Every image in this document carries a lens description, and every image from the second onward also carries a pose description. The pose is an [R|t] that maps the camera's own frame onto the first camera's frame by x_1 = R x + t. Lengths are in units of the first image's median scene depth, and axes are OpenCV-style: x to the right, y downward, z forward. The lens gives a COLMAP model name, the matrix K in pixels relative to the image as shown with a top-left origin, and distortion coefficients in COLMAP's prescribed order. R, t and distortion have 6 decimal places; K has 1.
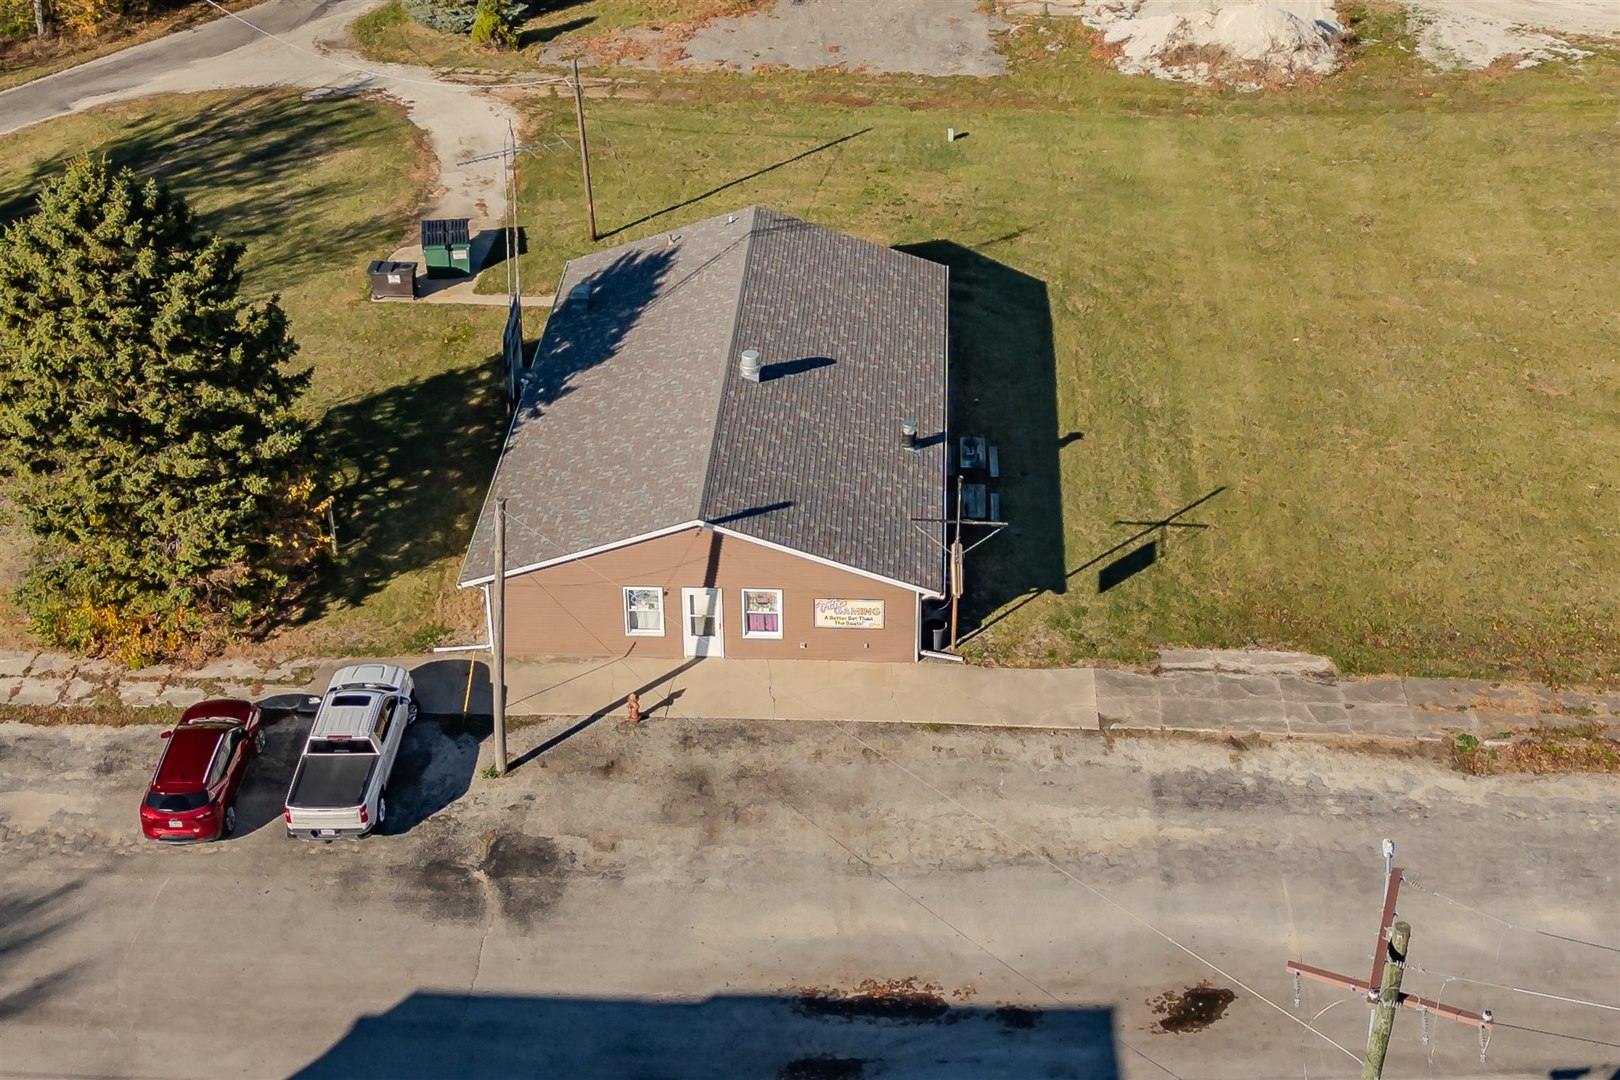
lens RADIAL K [[2317.2, 0, 822.1], [0, 2317.2, 450.4], [0, 0, 1]] dist [0.198275, -0.612091]
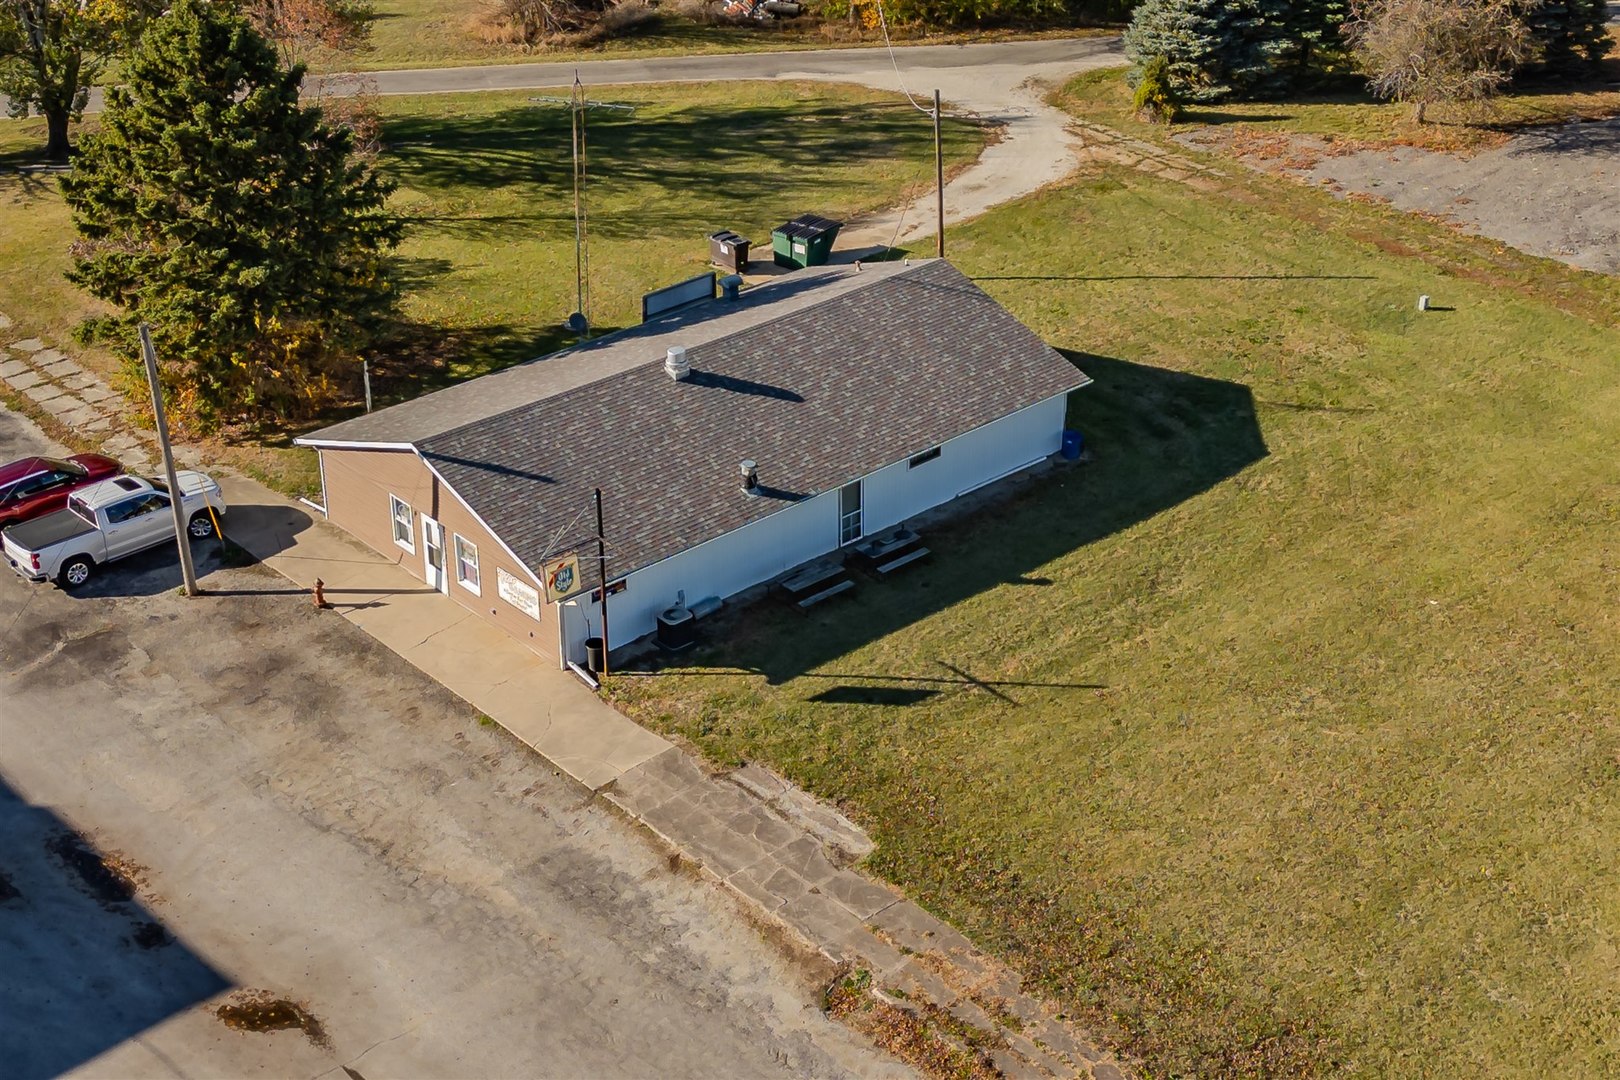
lens RADIAL K [[2317.2, 0, 822.1], [0, 2317.2, 450.4], [0, 0, 1]] dist [0.198275, -0.612091]
pose [[0.698816, 0.313028, -0.643171, 0.723504], [-0.353187, 0.932908, 0.070298, -0.102227], [0.622025, 0.178034, 0.762489, 0.317988]]
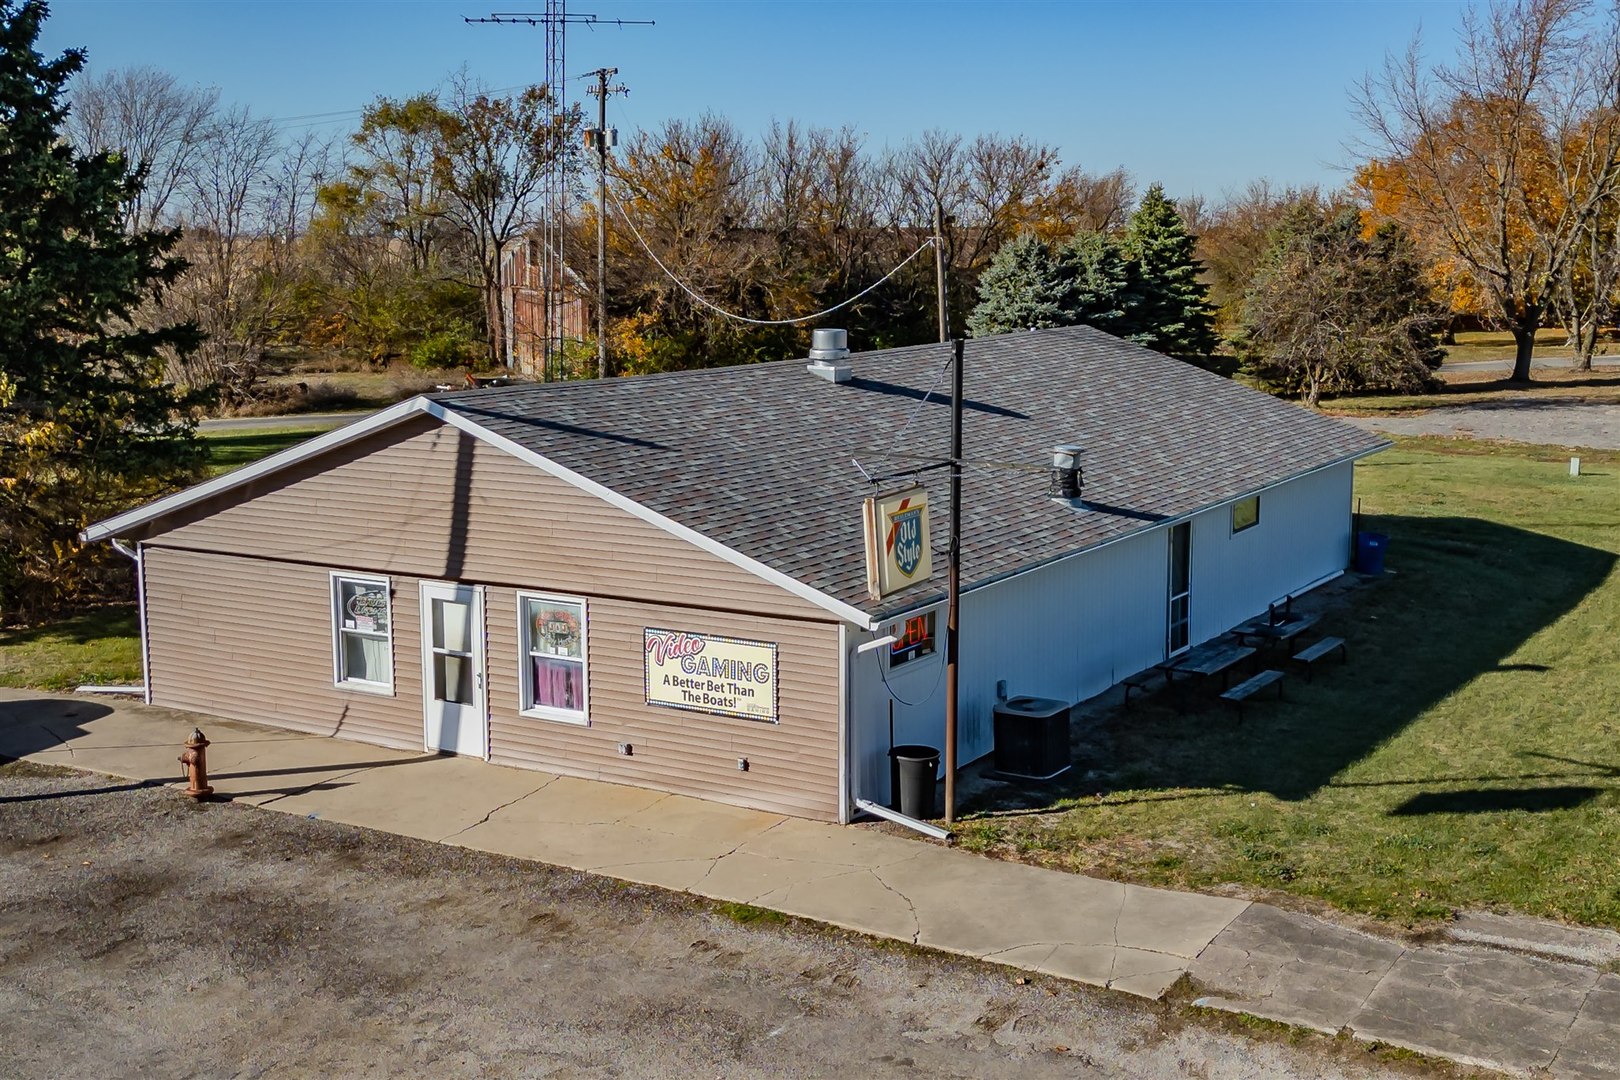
lens RADIAL K [[1914.2, 0, 810.0], [0, 1914.2, 540.0], [0, 0, 1]] dist [0.168016, -0.354840]
pose [[0.873447, 0.071072, -0.481704, 0.202893], [-0.239823, 0.923767, -0.298563, 0.151776], [0.423763, 0.376302, 0.823906, 0.704059]]
